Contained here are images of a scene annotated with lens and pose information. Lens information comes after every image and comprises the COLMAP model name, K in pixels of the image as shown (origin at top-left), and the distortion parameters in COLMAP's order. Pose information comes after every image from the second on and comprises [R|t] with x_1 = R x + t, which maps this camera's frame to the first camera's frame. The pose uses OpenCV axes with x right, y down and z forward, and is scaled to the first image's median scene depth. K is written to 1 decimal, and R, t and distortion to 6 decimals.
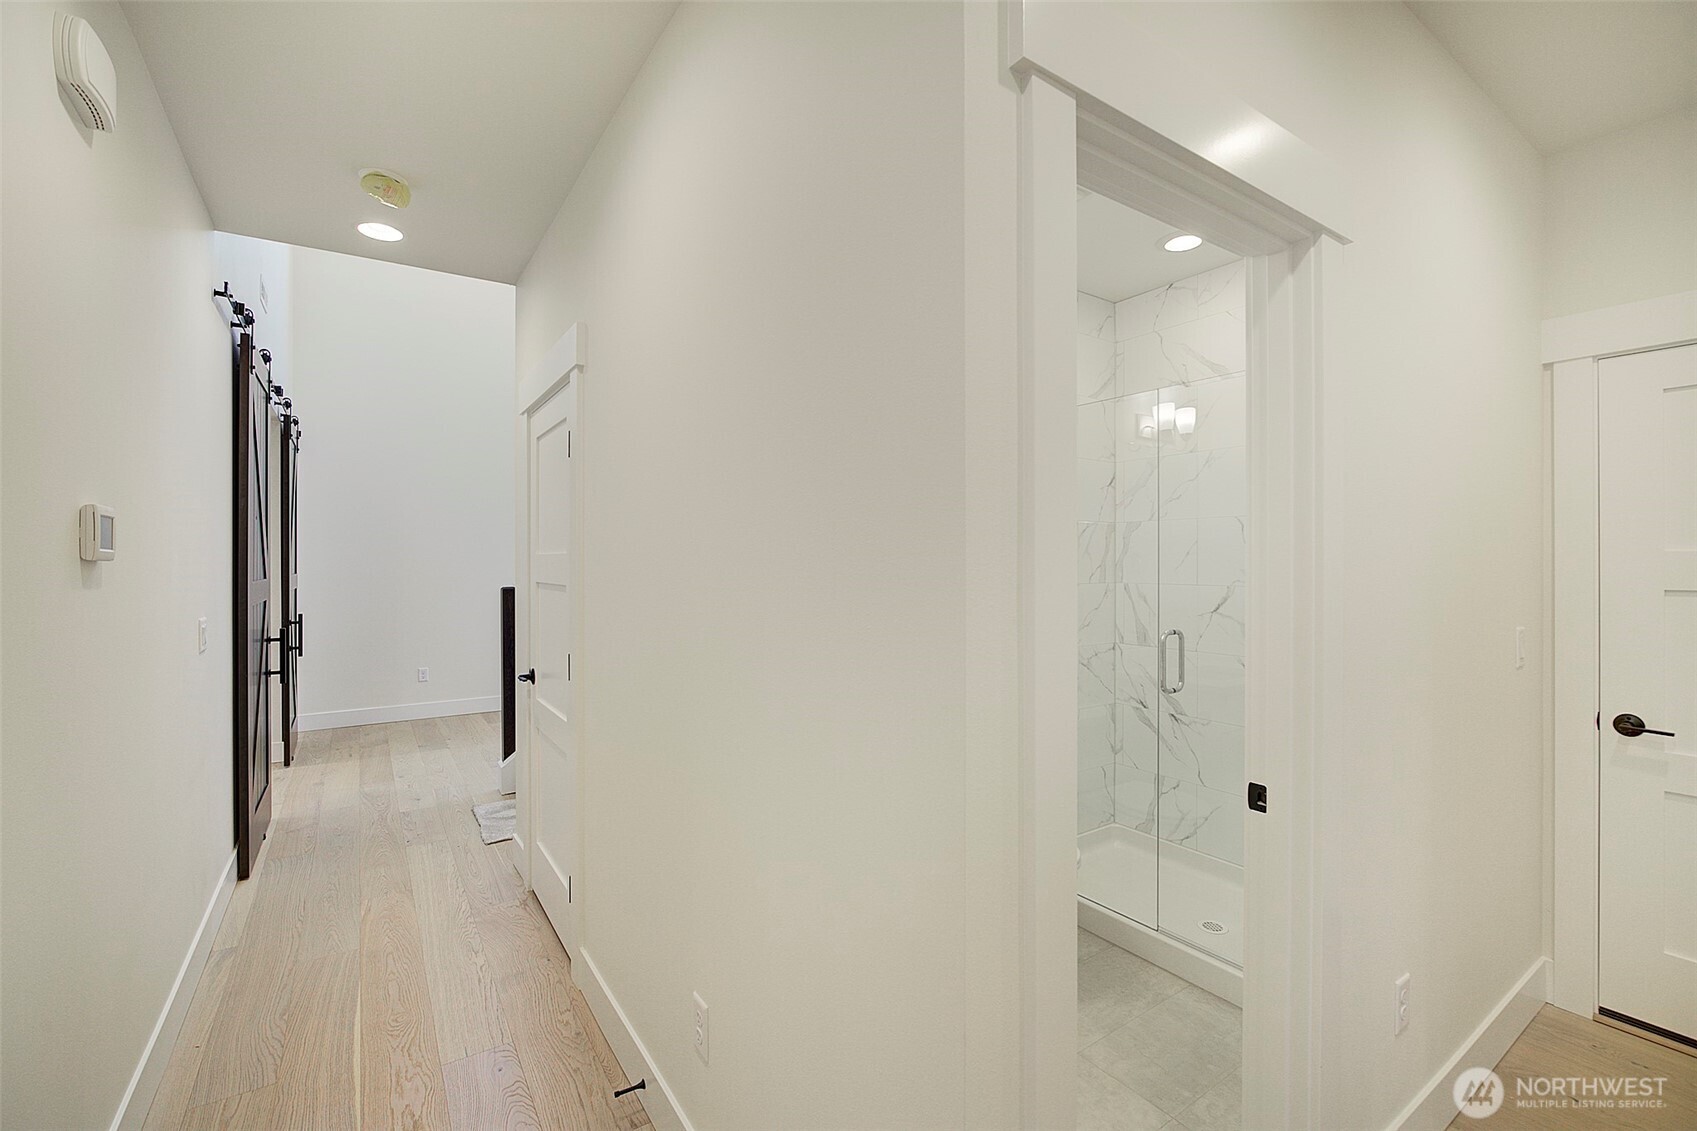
lens RADIAL K [[732.9, 0, 844.9], [0, 732.9, 558.3], [0, 0, 1]] dist [-0.010584, 0.000667]
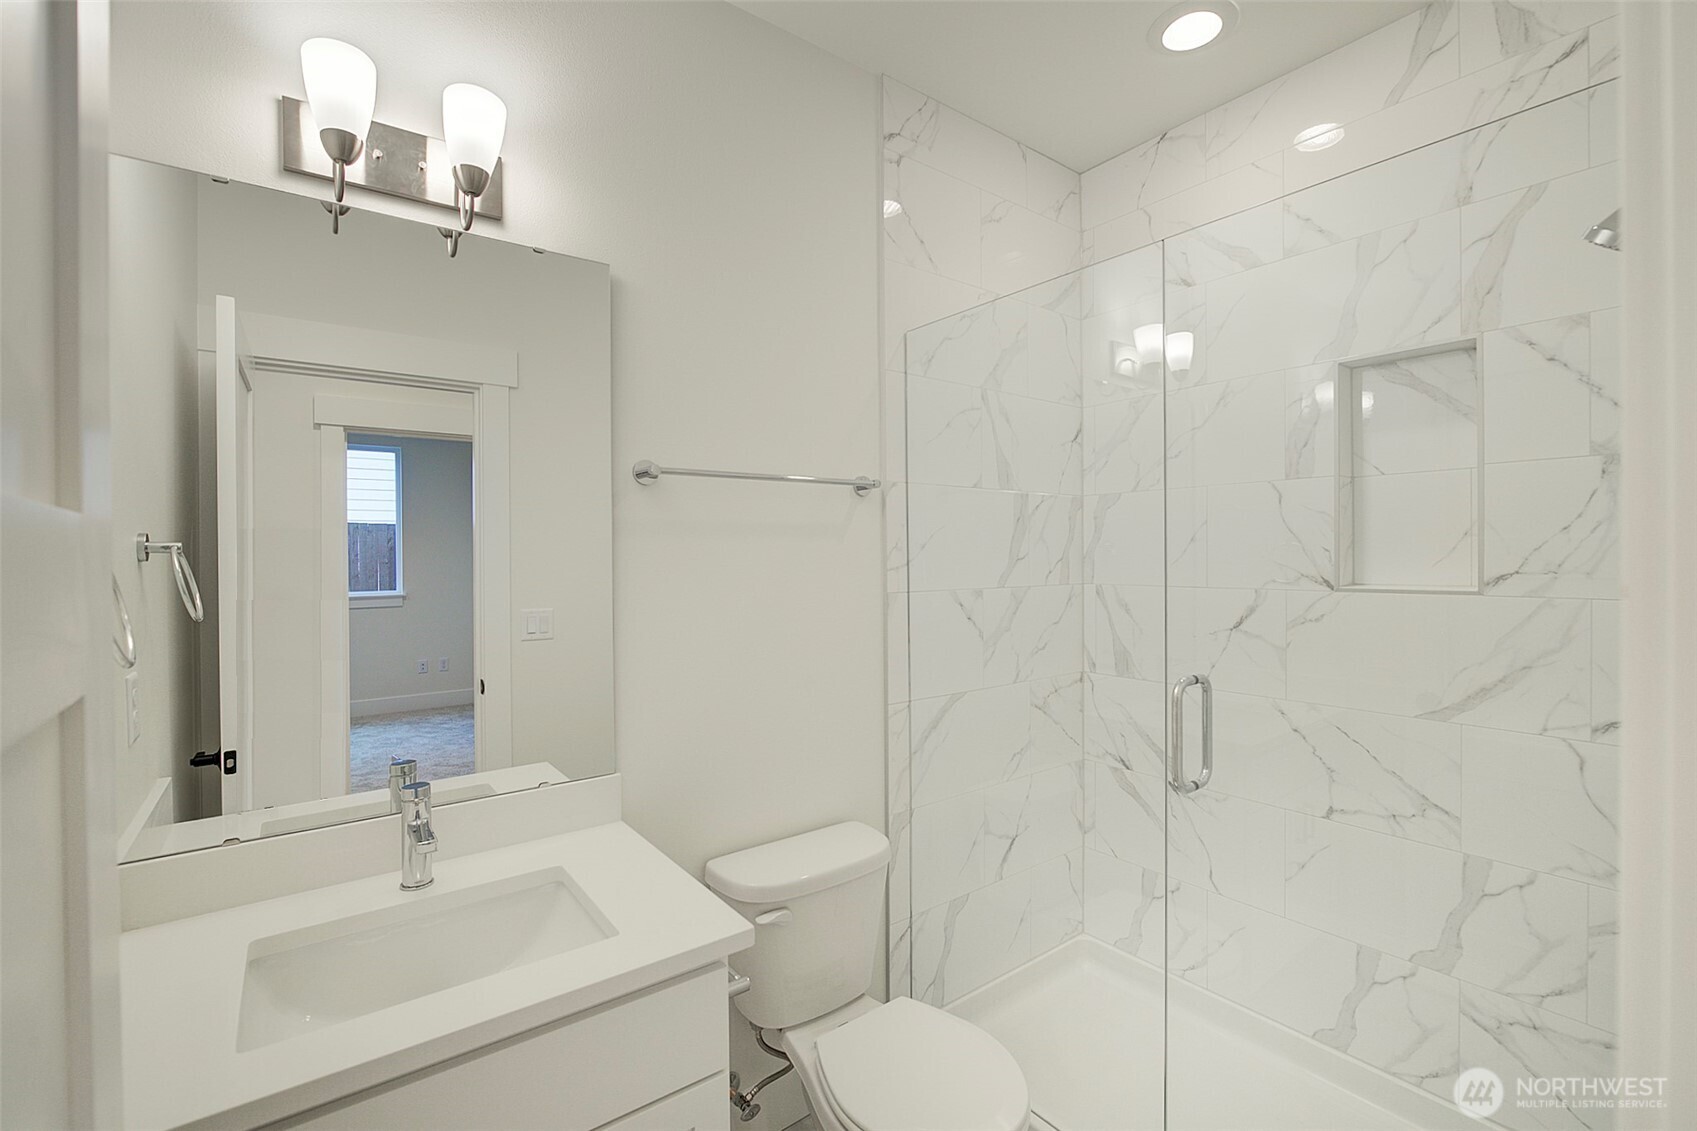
lens RADIAL K [[732.9, 0, 844.9], [0, 732.9, 558.3], [0, 0, 1]] dist [-0.010584, 0.000667]
pose [[0.998826, -0.007069, 0.047916, 0.115657], [0.006785, 0.999959, 0.006069, 0.003943], [-0.047957, -0.005737, 0.998833, 0.330811]]
